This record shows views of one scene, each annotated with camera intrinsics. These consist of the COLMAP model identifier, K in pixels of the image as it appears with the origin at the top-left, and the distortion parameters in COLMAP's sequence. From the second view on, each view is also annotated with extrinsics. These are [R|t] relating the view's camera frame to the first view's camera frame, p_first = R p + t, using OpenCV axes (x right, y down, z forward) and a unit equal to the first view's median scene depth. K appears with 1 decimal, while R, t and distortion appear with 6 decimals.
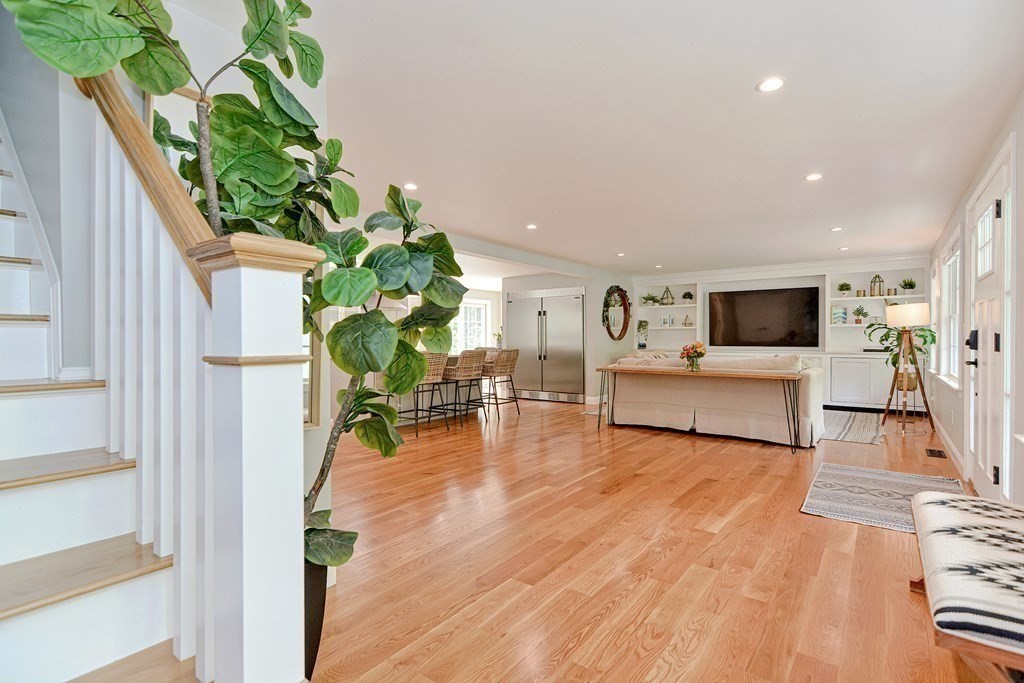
lens RADIAL K [[497.9, 0, 507.9], [0, 497.9, 344.6], [0, 0, 1]] dist [0.015176, -0.005566]
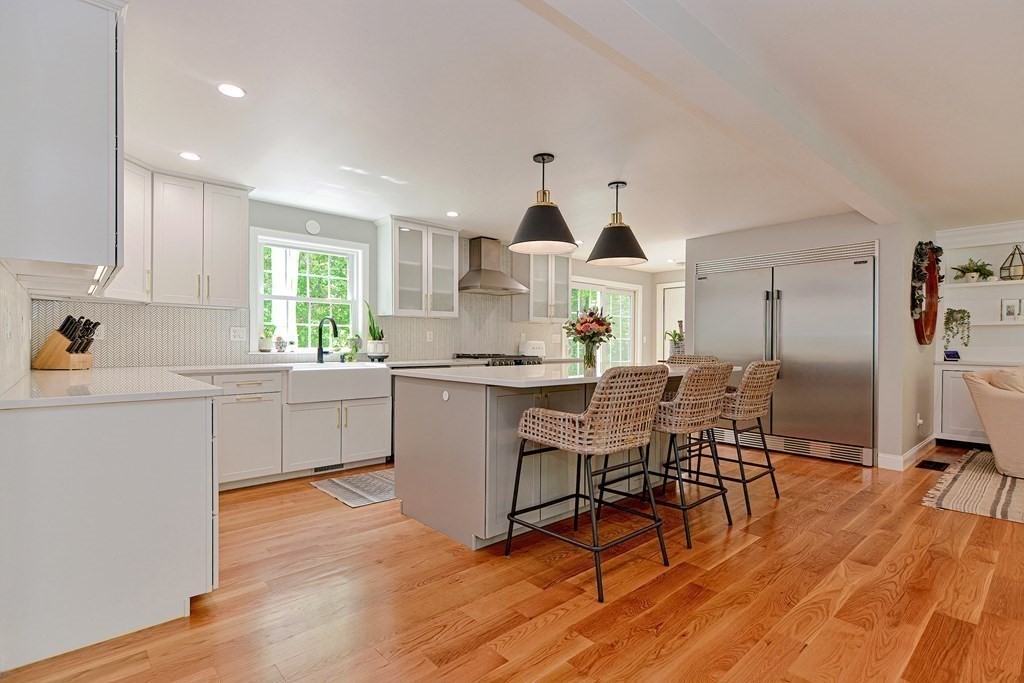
lens RADIAL K [[497.9, 0, 509.2], [0, 497.9, 347.6], [0, 0, 1]] dist [0.015176, -0.005566]
pose [[0.982635, 0.010653, -0.185242, -0.152573], [-0.011214, 0.999935, -0.001982, 0.000348], [0.185209, 0.004025, 0.982691, 0.518920]]
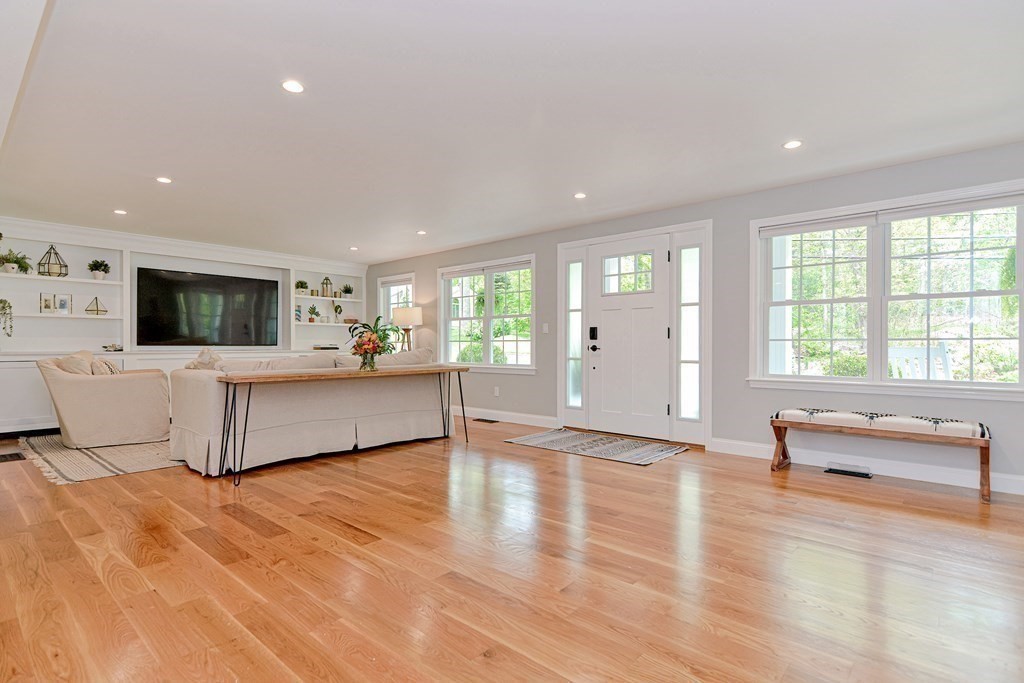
lens RADIAL K [[497.9, 0, 521.6], [0, 497.9, 348.7], [0, 0, 1]] dist [0.015176, -0.005566]
pose [[0.068173, -0.006044, 0.997655, -0.321950], [0.013594, 0.999894, 0.005128, 0.014291], [-0.997581, 0.013212, 0.068248, 0.571833]]
